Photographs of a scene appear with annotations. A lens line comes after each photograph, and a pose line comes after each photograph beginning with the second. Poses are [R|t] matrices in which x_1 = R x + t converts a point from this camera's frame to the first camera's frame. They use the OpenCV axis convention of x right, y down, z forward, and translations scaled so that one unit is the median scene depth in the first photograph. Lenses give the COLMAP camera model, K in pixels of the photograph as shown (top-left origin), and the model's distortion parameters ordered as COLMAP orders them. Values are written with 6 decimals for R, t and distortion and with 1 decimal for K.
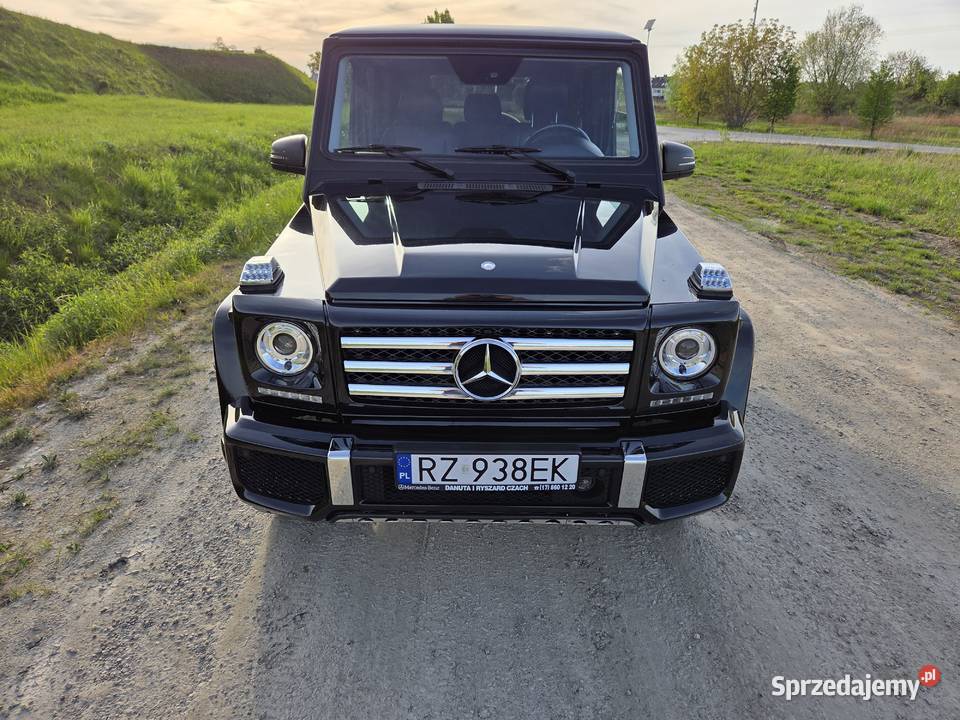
lens RADIAL K [[641.0, 0, 488.2], [0, 641.0, 355.6], [0, 0, 1]] dist [0.070450, -0.059945]
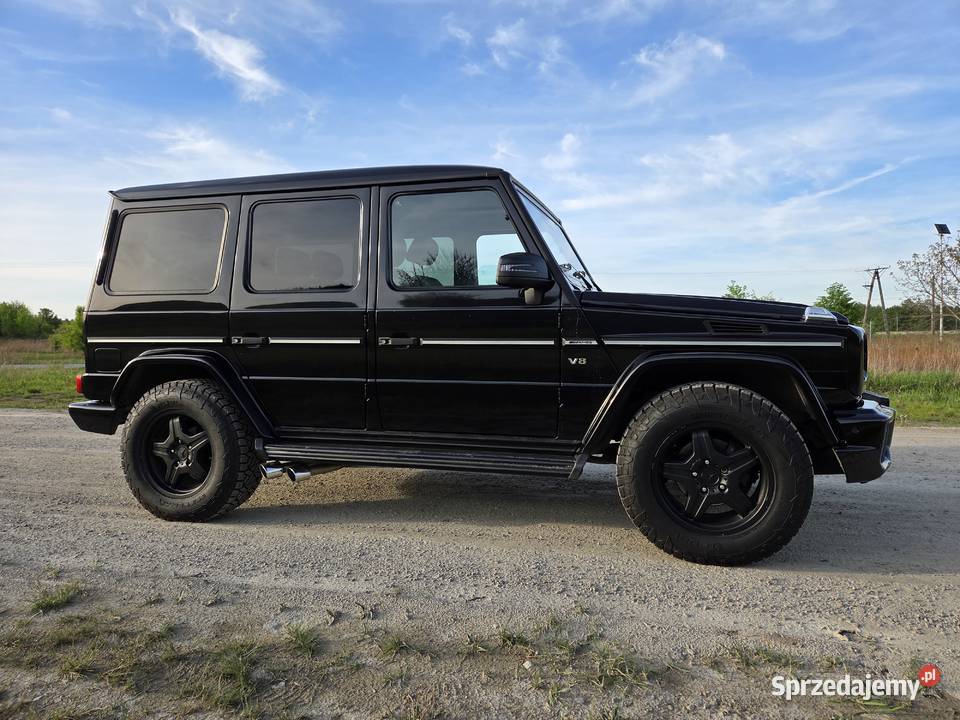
lens RADIAL K [[641.0, 0, 488.2], [0, 641.0, 355.6], [0, 0, 1]] dist [0.070450, -0.059945]
pose [[0.288716, -0.052347, 0.955983, -2.111289], [0.369238, 0.927348, -0.060734, -0.250373], [-0.883349, 0.370521, 0.287069, 1.373712]]
